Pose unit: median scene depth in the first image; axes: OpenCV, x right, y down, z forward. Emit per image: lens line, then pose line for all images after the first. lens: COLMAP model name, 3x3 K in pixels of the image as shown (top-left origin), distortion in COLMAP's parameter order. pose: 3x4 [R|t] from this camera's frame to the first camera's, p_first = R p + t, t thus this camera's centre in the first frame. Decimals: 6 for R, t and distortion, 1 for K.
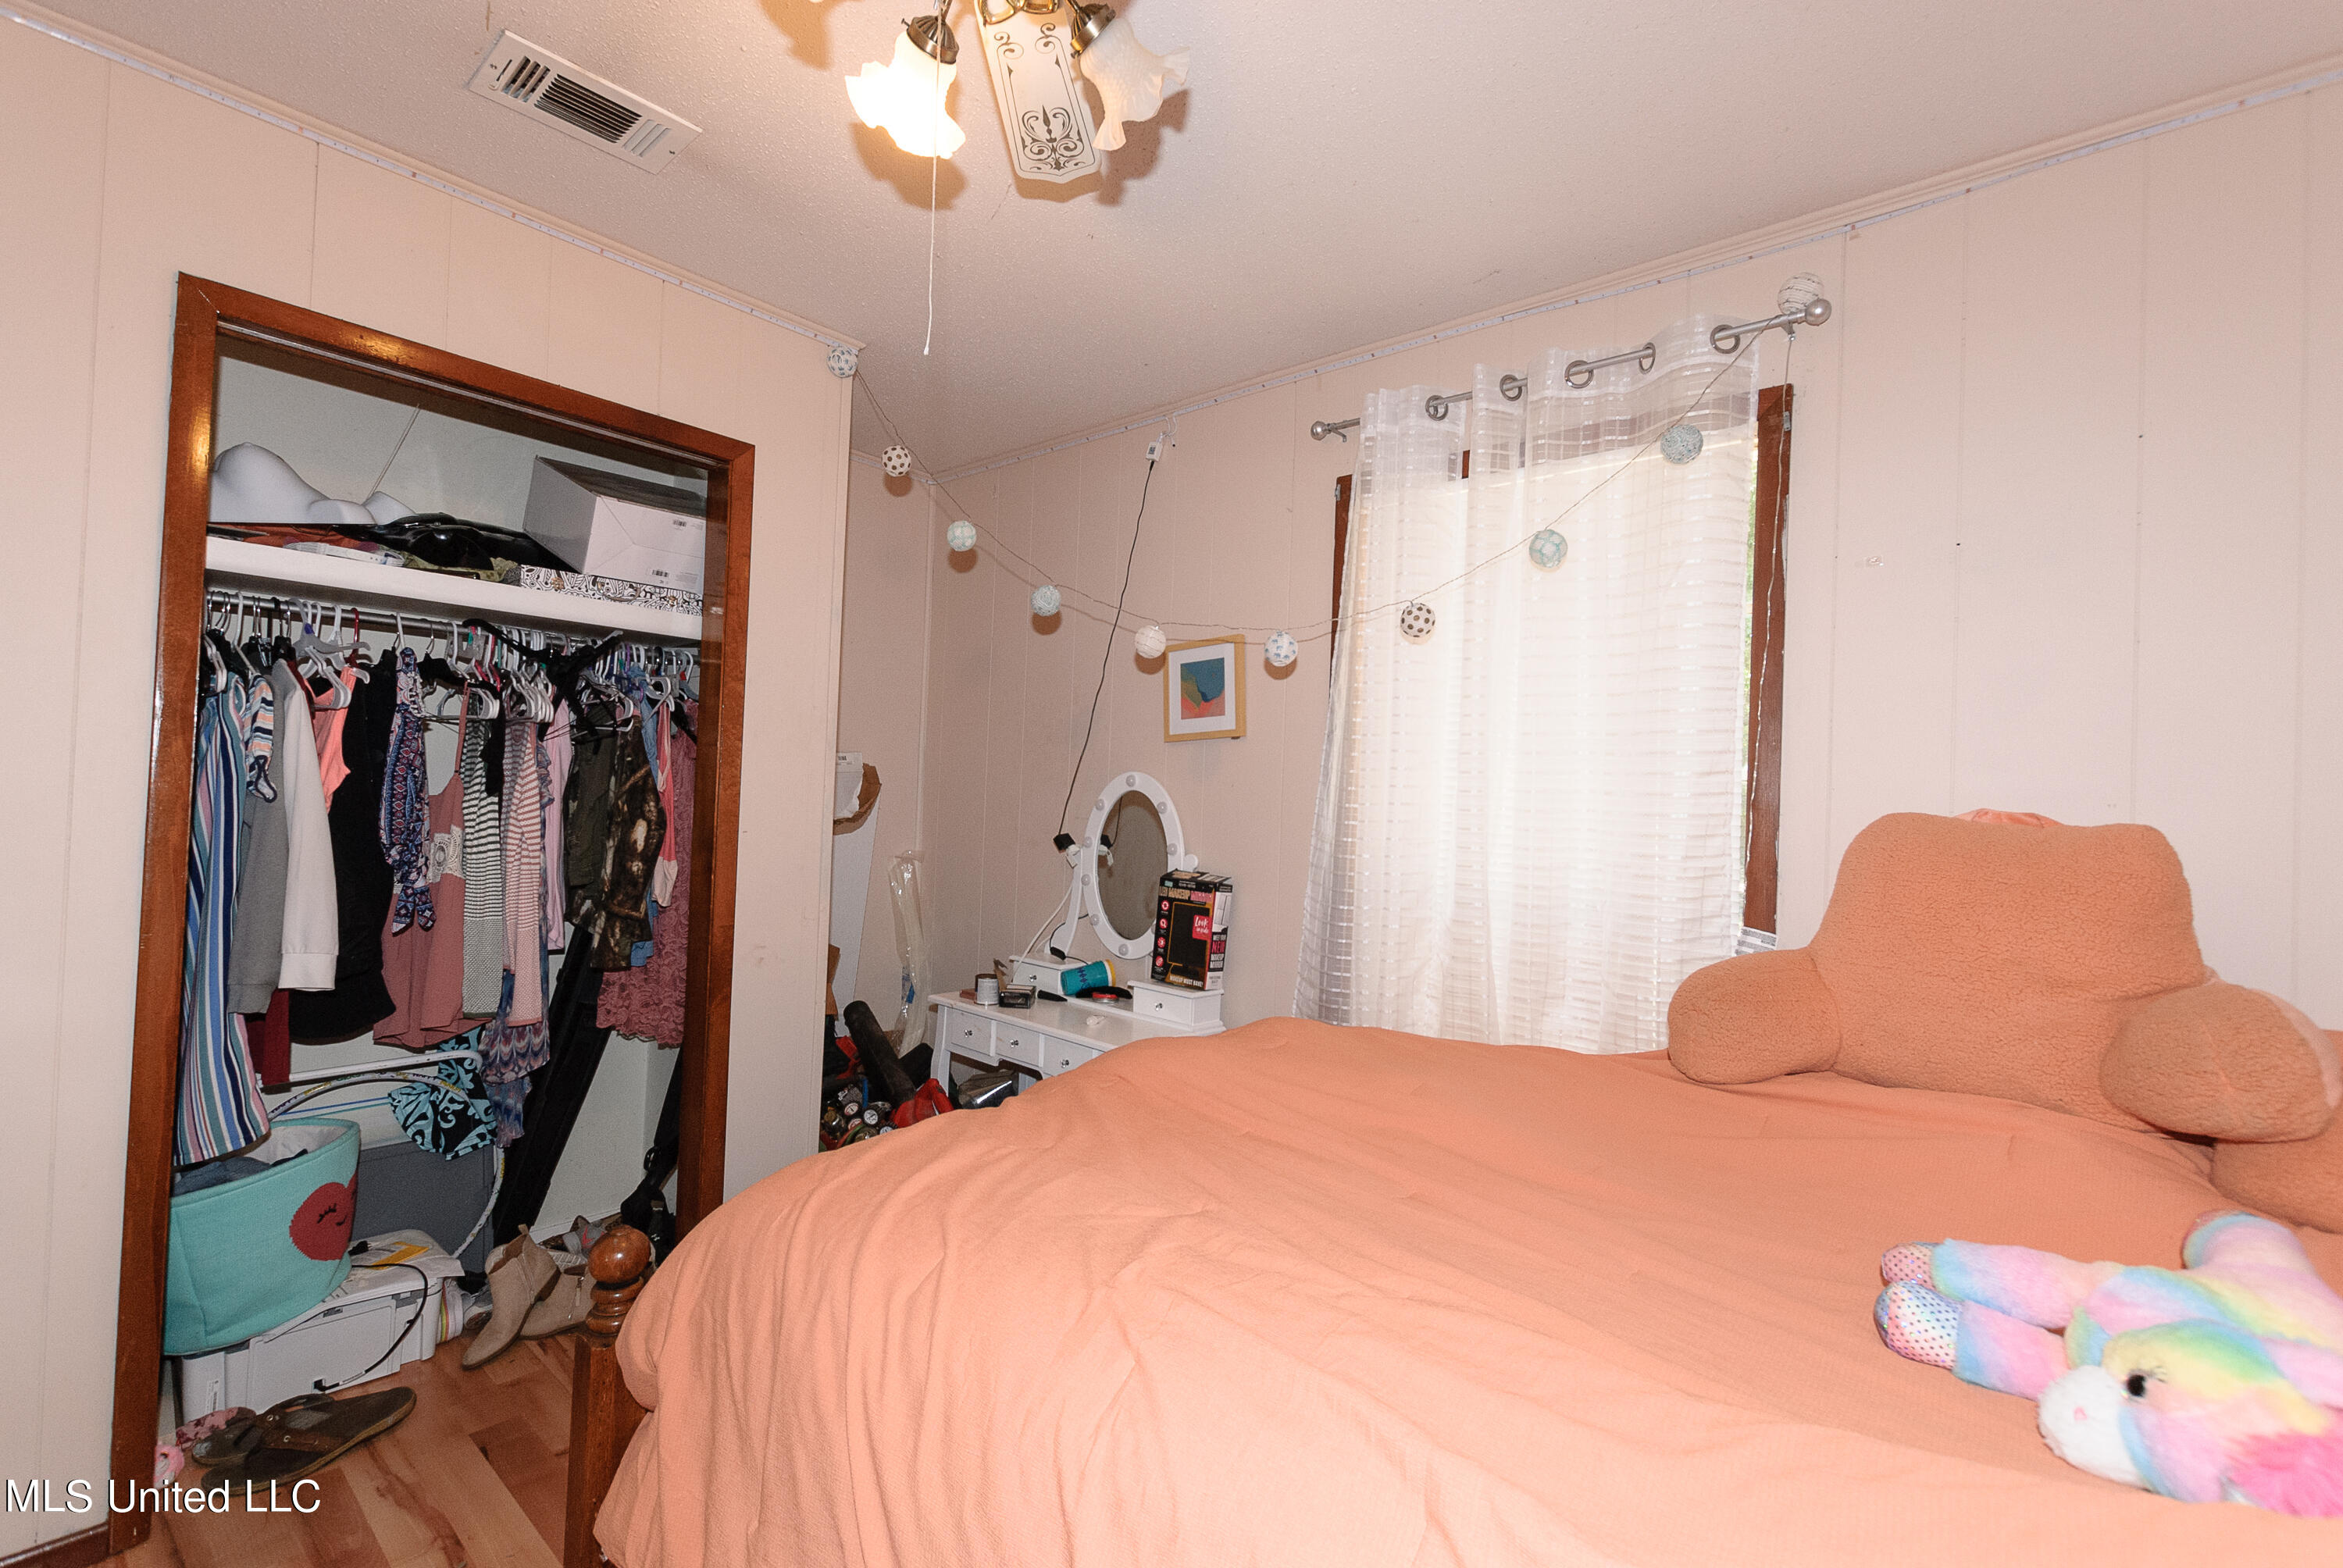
lens RADIAL K [[1019.6, 0, 1178.1], [0, 1019.6, 783.0], [0, 0, 1]] dist [0.010589, -0.006443]
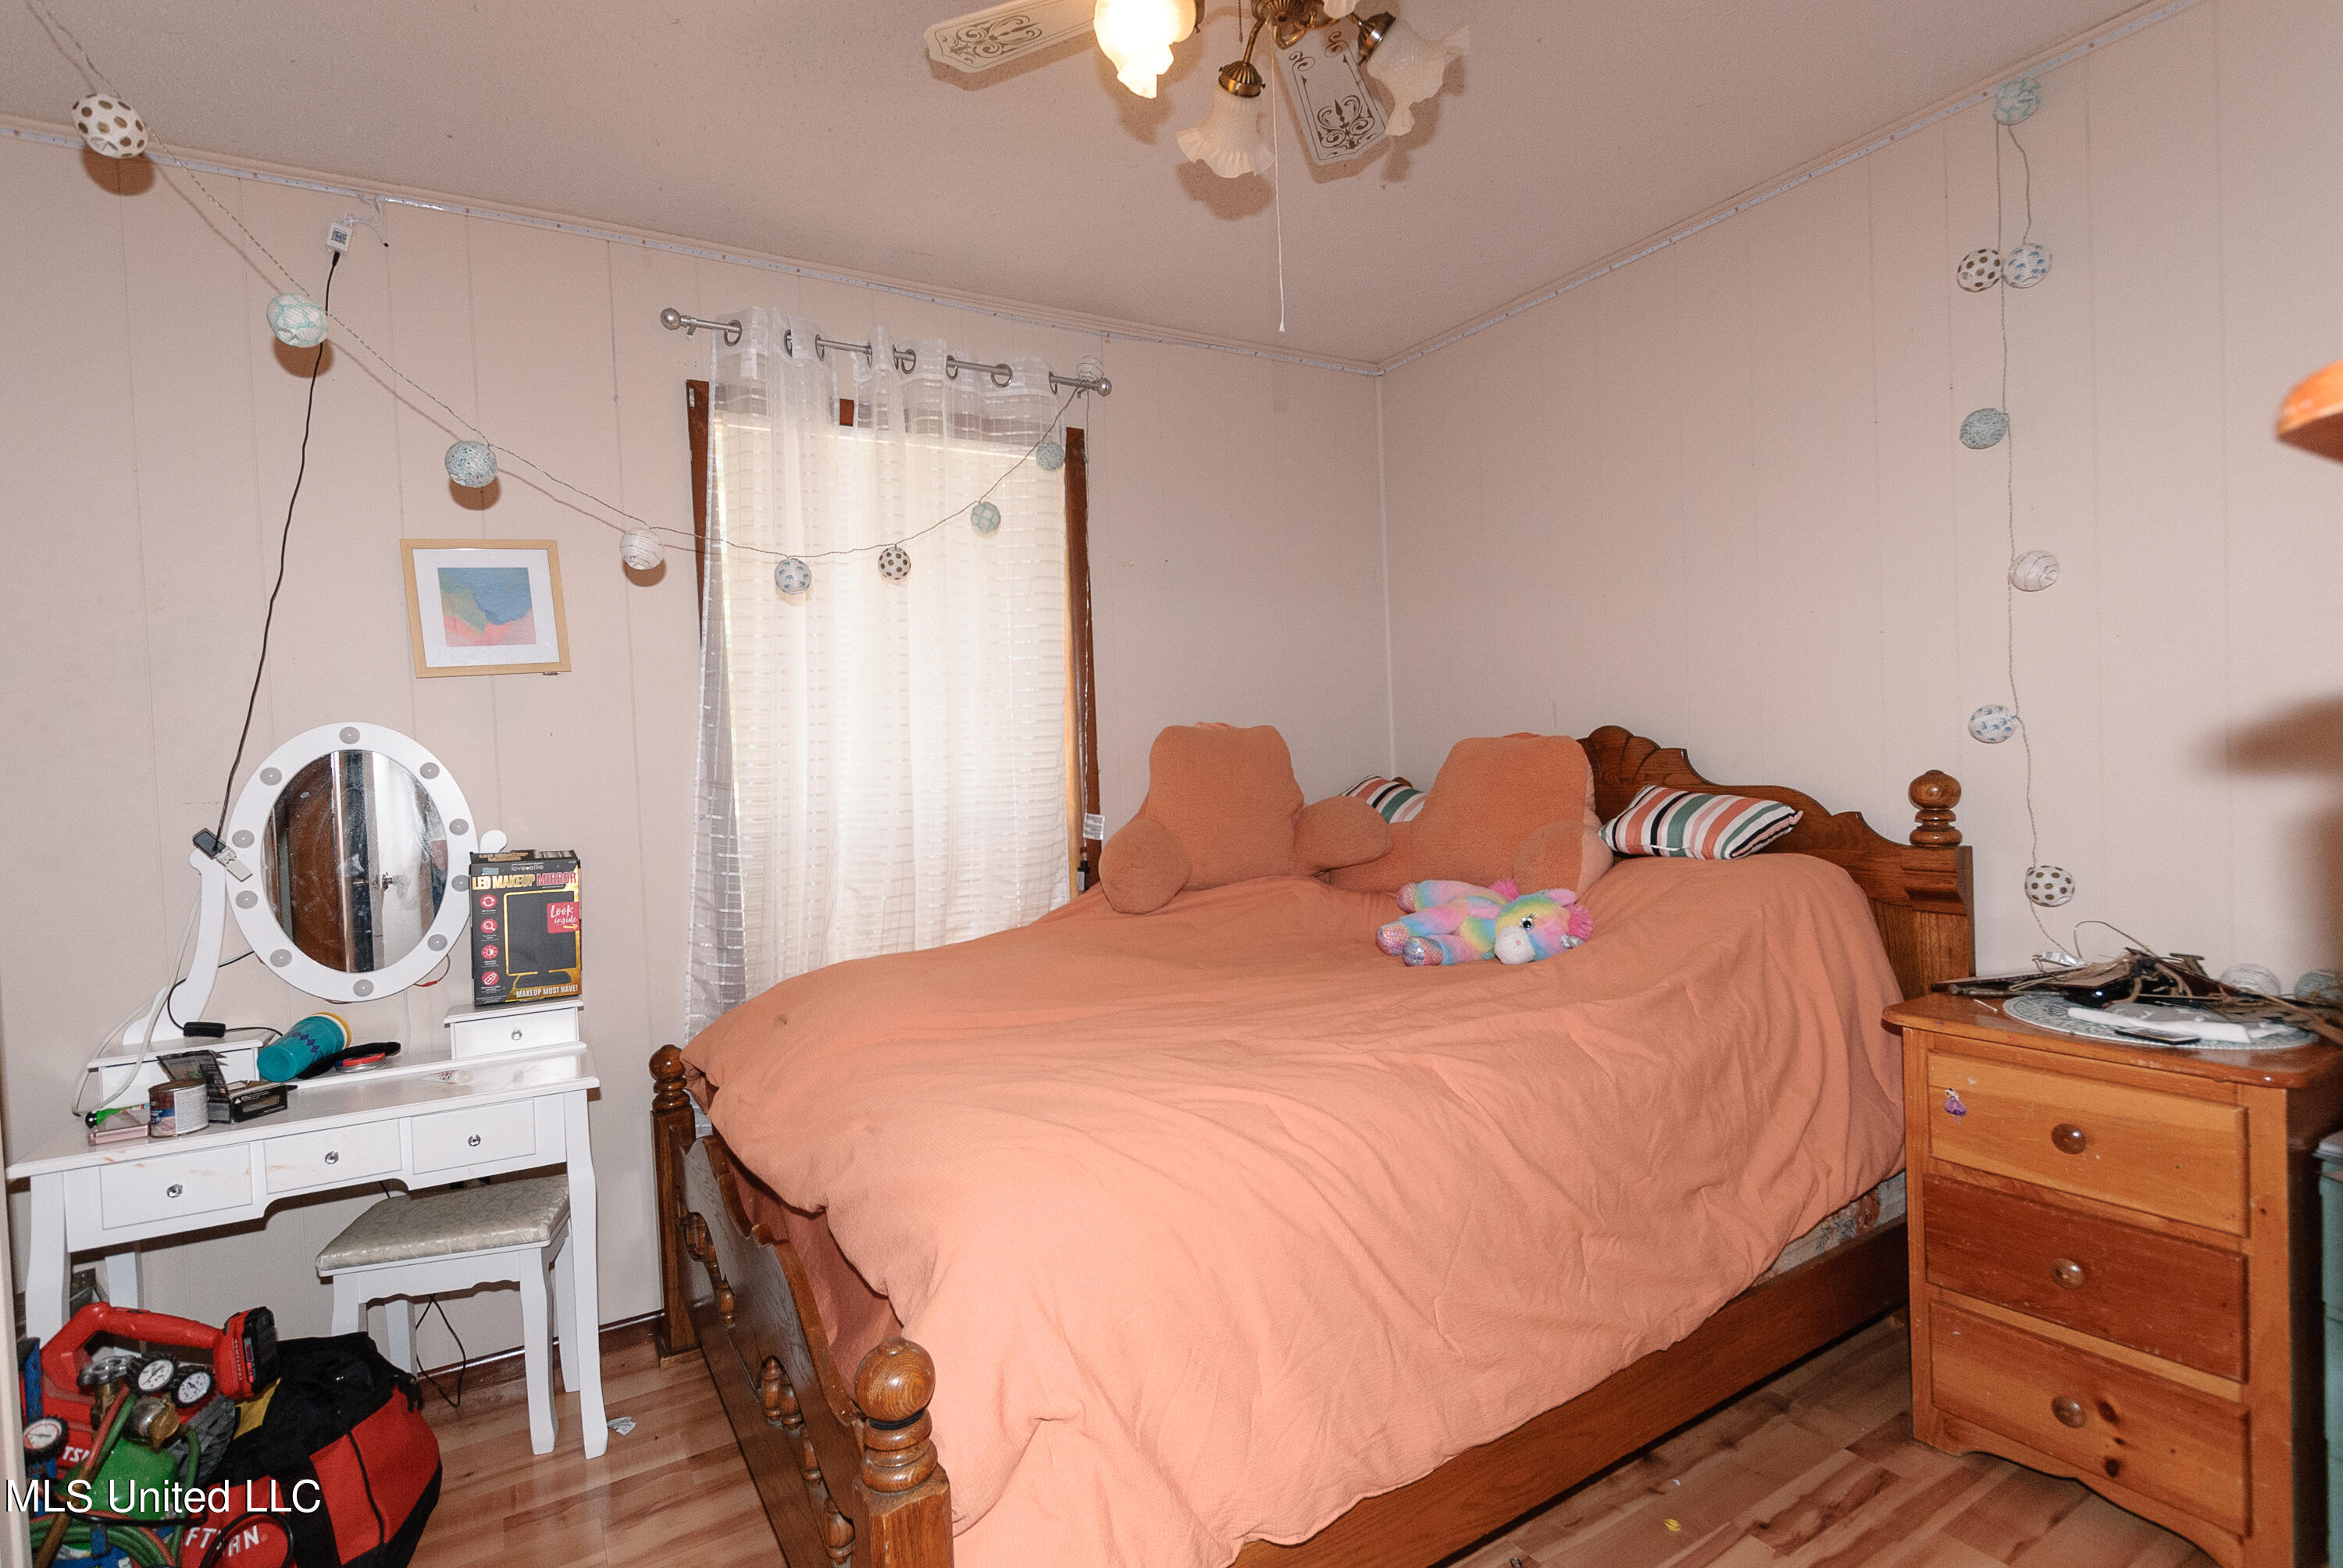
lens RADIAL K [[1110.7, 0, 1108.3], [0, 1110.7, 788.2], [0, 0, 1]] dist [-0.000064, 0.000261]
pose [[0.336475, -0.076984, 0.938540, -0.657564], [0.038889, 0.996939, 0.067832, 0.002656], [-0.940889, 0.013675, 0.338439, 0.338293]]
